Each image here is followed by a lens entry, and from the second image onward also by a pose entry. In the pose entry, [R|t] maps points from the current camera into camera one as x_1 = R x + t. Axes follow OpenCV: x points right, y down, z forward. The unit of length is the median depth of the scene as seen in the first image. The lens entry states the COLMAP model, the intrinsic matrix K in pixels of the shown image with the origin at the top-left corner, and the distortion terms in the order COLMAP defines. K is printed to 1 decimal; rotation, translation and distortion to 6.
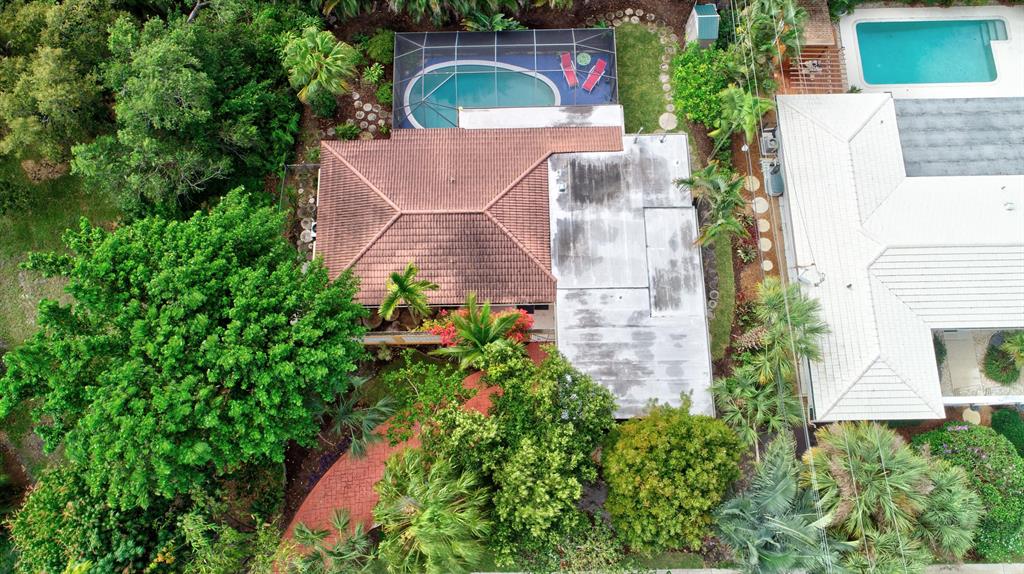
lens RADIAL K [[686.7, 0, 512.0], [0, 686.7, 287.0], [0, 0, 1]] dist [-0.001392, -0.003641]
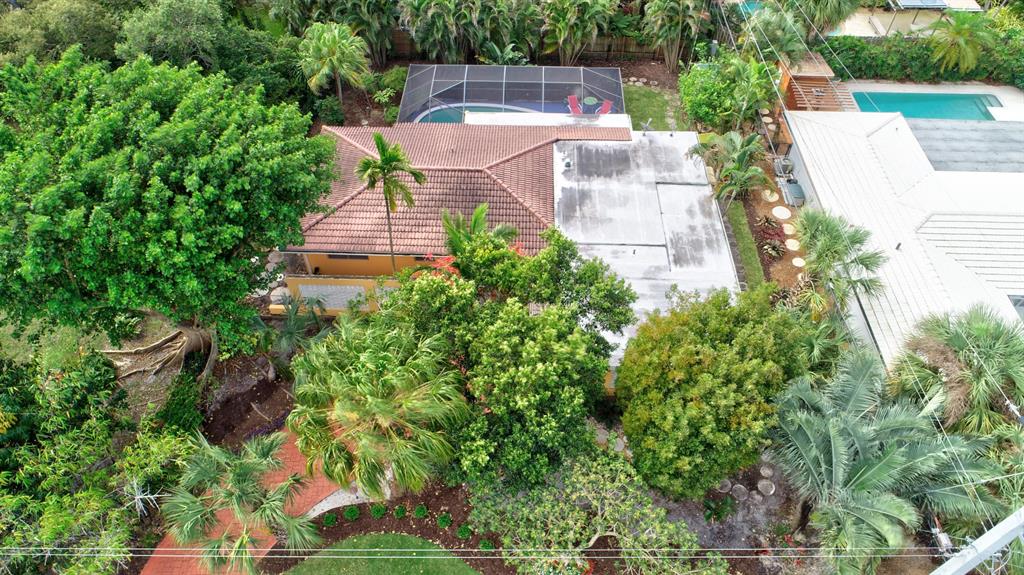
lens RADIAL K [[686.7, 0, 512.0], [0, 686.7, 287.5], [0, 0, 1]] dist [-0.001392, -0.003641]
pose [[0.998818, 0.042824, -0.023008, 0.025550], [-0.048610, 0.885242, -0.462583, 0.448537], [0.000558, 0.463155, 0.886277, 0.245740]]
